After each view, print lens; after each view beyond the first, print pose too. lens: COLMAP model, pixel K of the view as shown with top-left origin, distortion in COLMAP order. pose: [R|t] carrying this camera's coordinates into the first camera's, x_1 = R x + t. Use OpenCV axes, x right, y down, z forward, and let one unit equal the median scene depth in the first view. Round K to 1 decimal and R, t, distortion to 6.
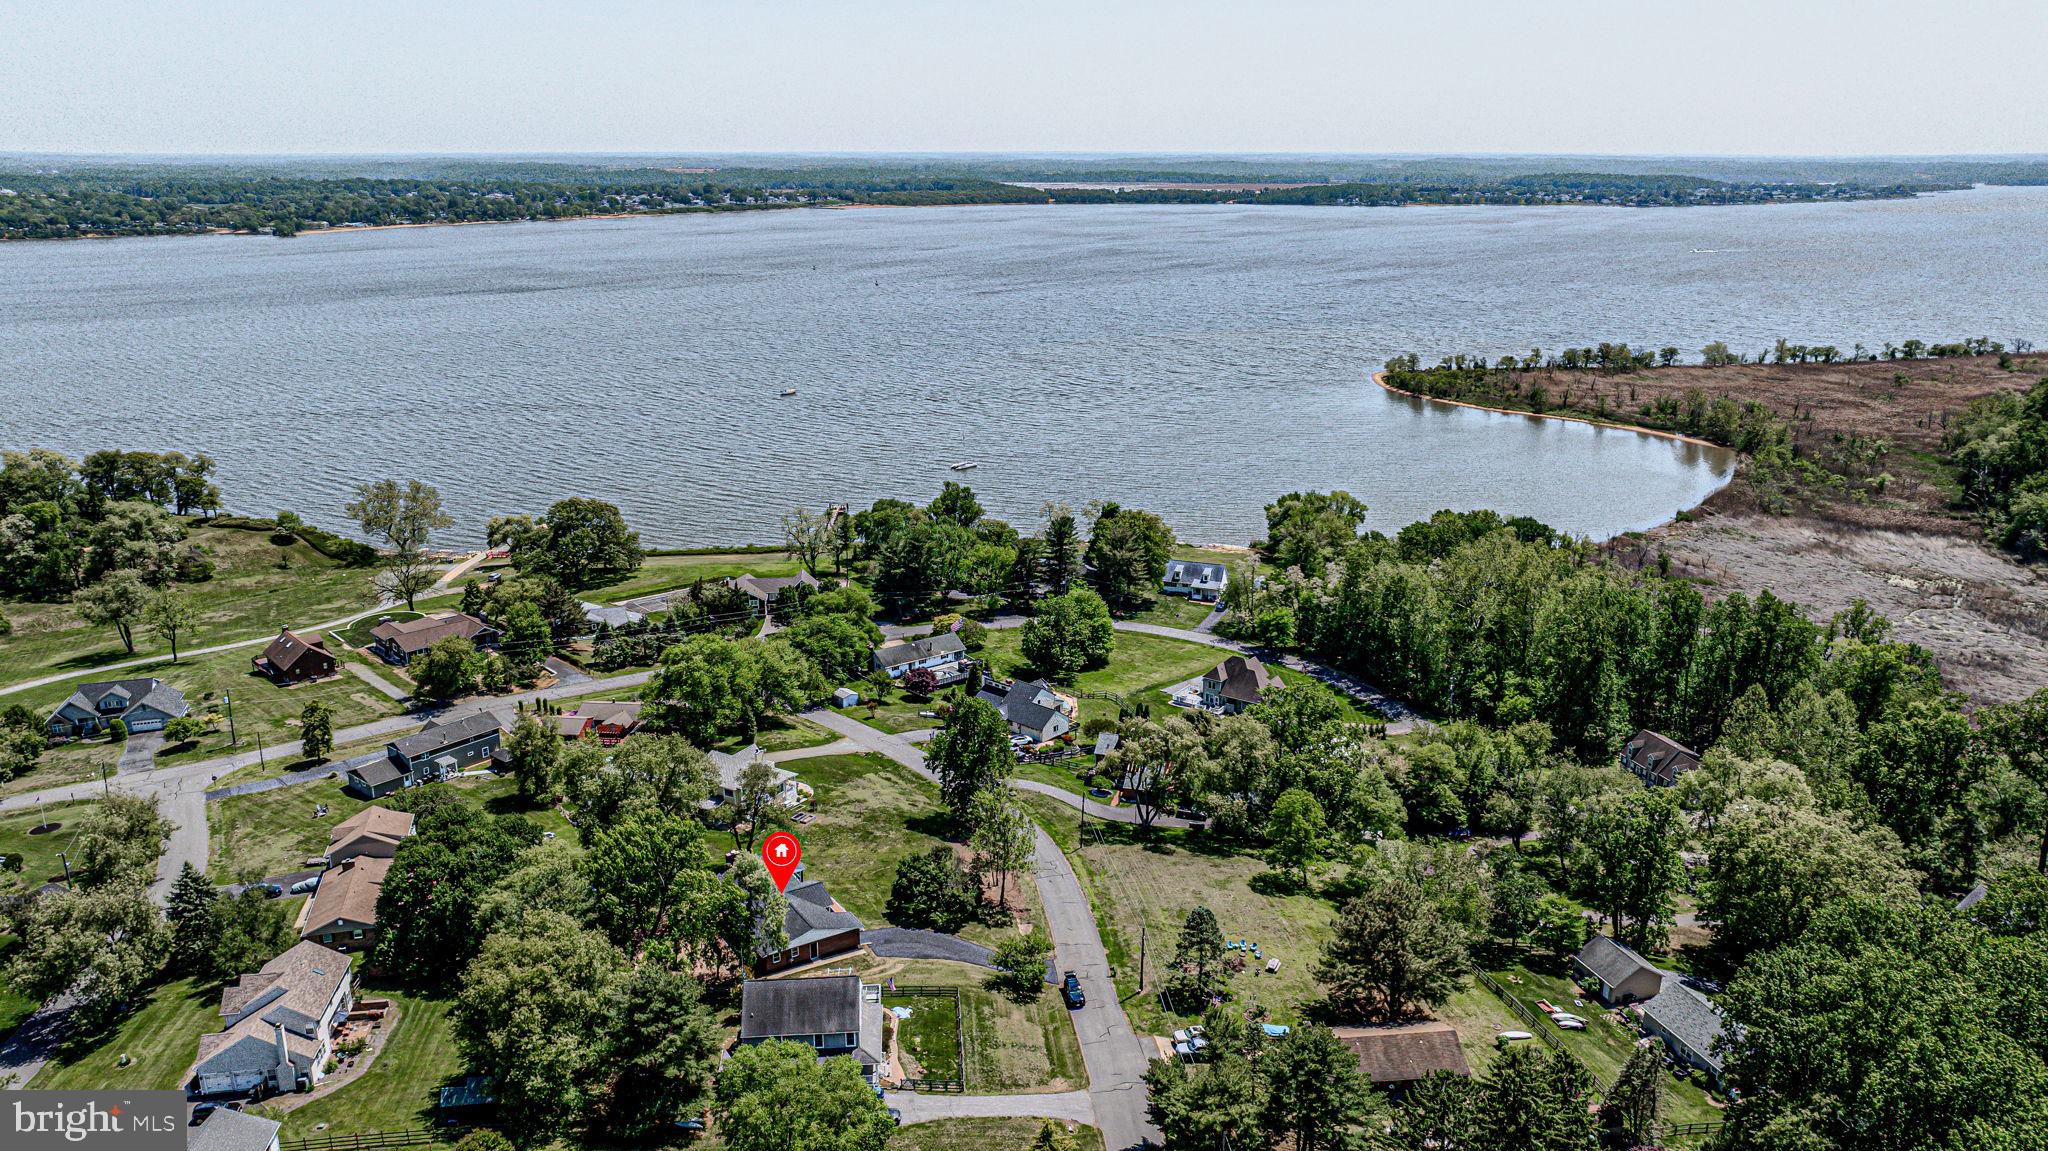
lens RADIAL K [[1435.0, 0, 1033.9], [0, 1435.0, 574.3], [0, 0, 1]] dist [-0.035199, 0.030076]
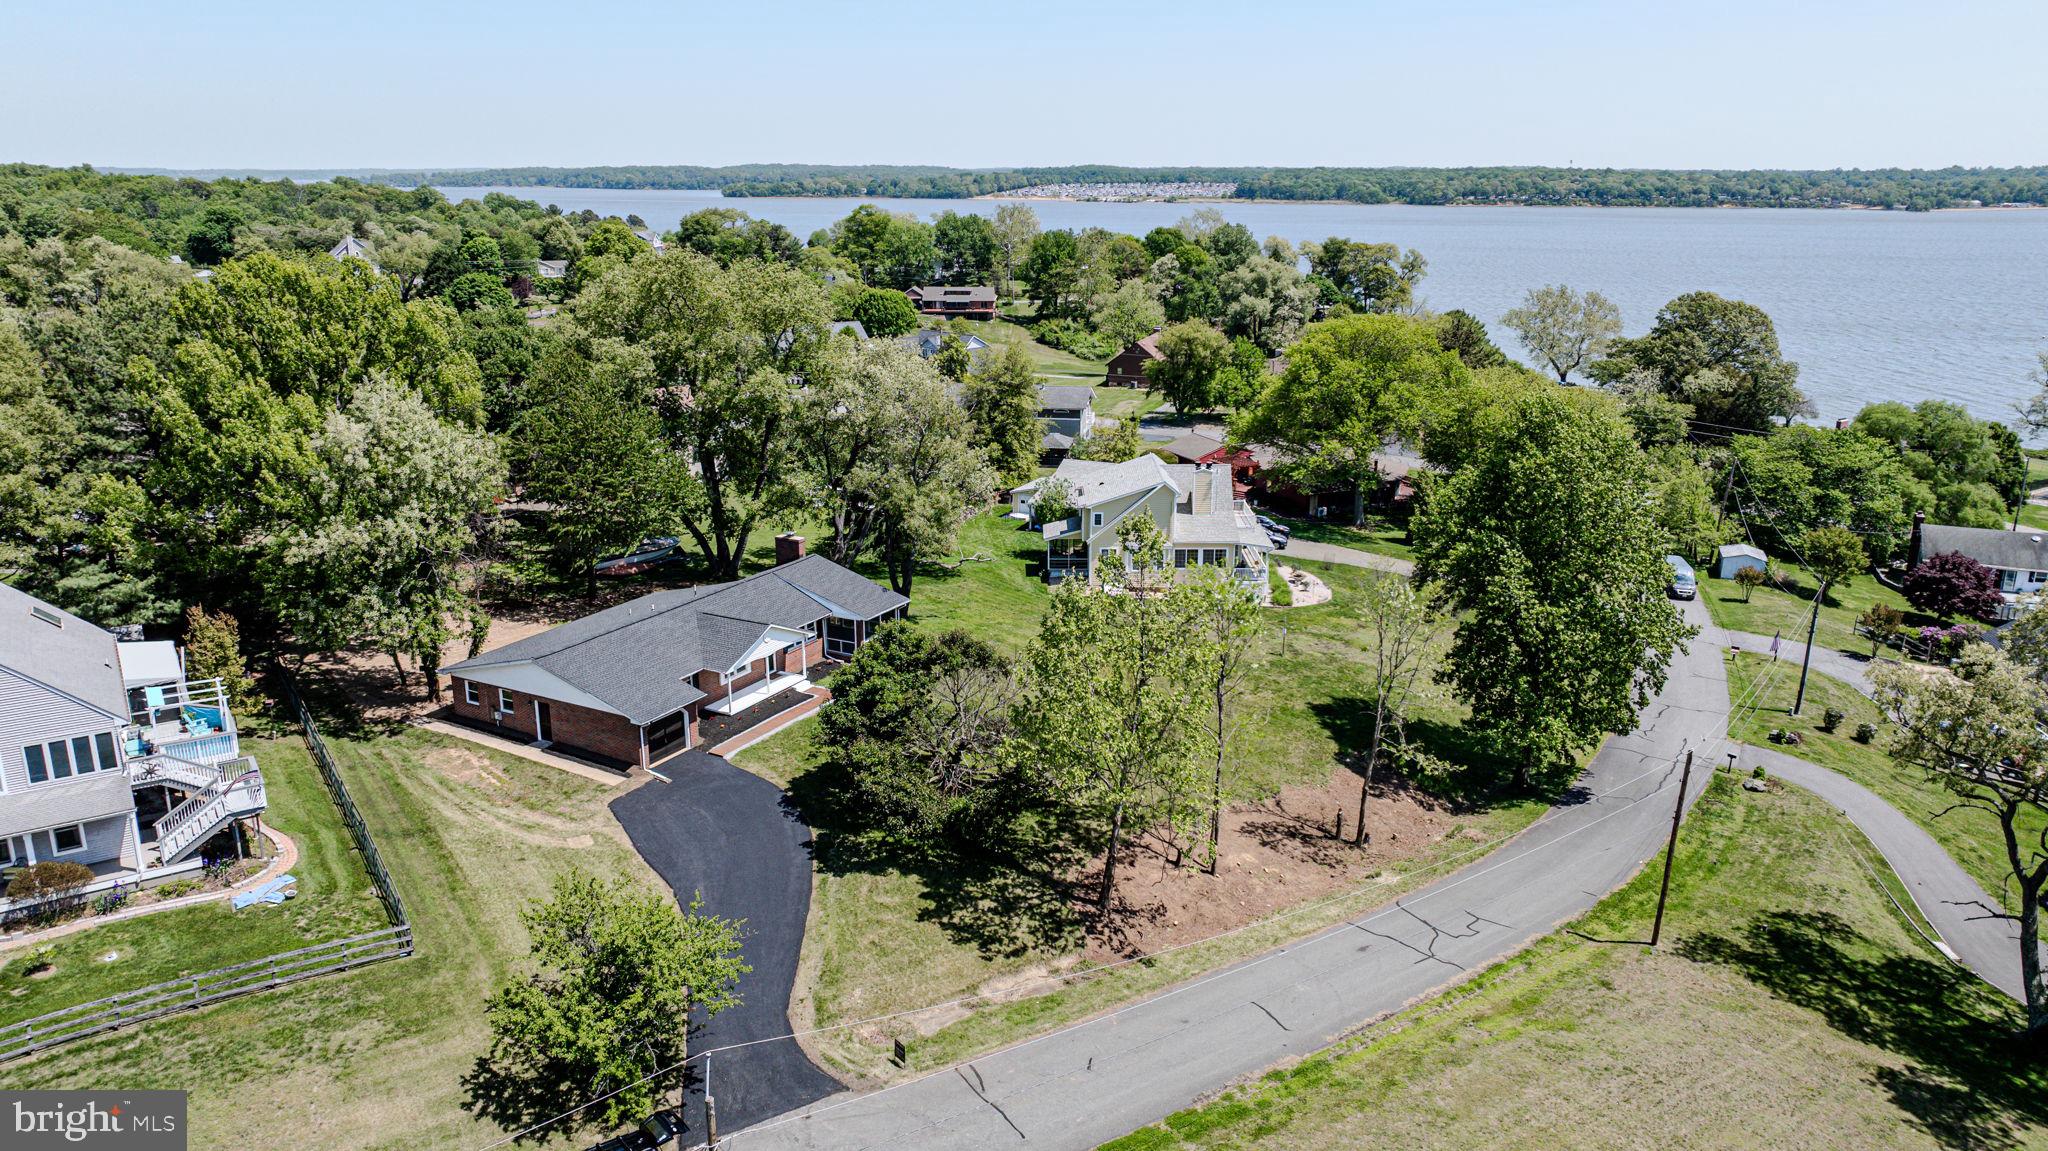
lens RADIAL K [[1435.0, 0, 1033.5], [0, 1435.0, 573.3], [0, 0, 1]] dist [-0.035199, 0.030076]
pose [[0.483673, 0.233457, -0.843539, 0.110808], [-0.248583, 0.960724, 0.123355, 0.067209], [0.839206, 0.150026, 0.522709, 0.427434]]
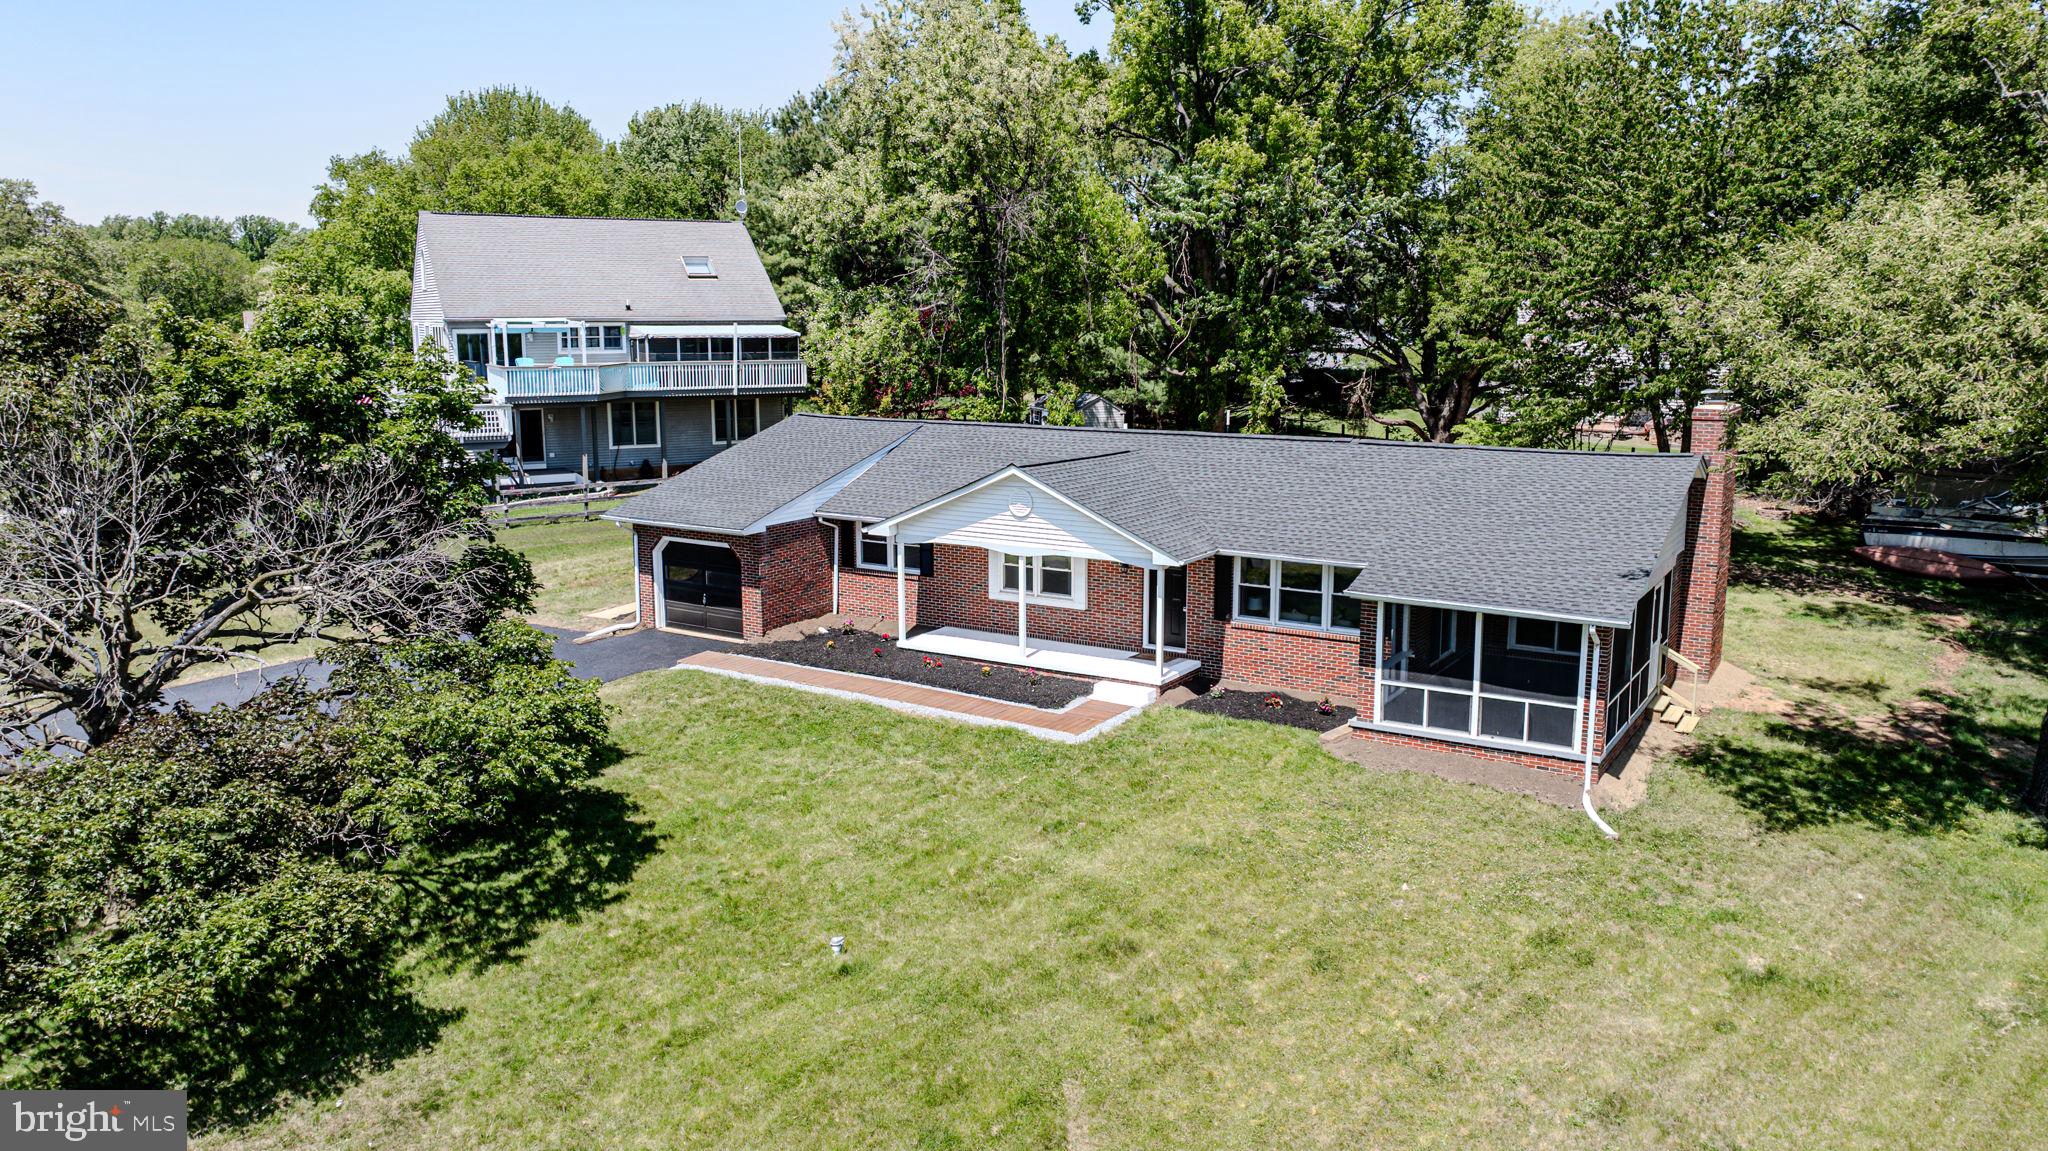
lens RADIAL K [[1435.0, 0, 1025.8], [0, 1435.0, 564.3], [0, 0, 1]] dist [-0.035199, 0.030076]
pose [[-0.911690, 0.067014, -0.405376, -0.044435], [-0.116539, 0.903917, 0.411525, 0.081658], [0.394004, 0.422426, -0.816283, 0.566519]]
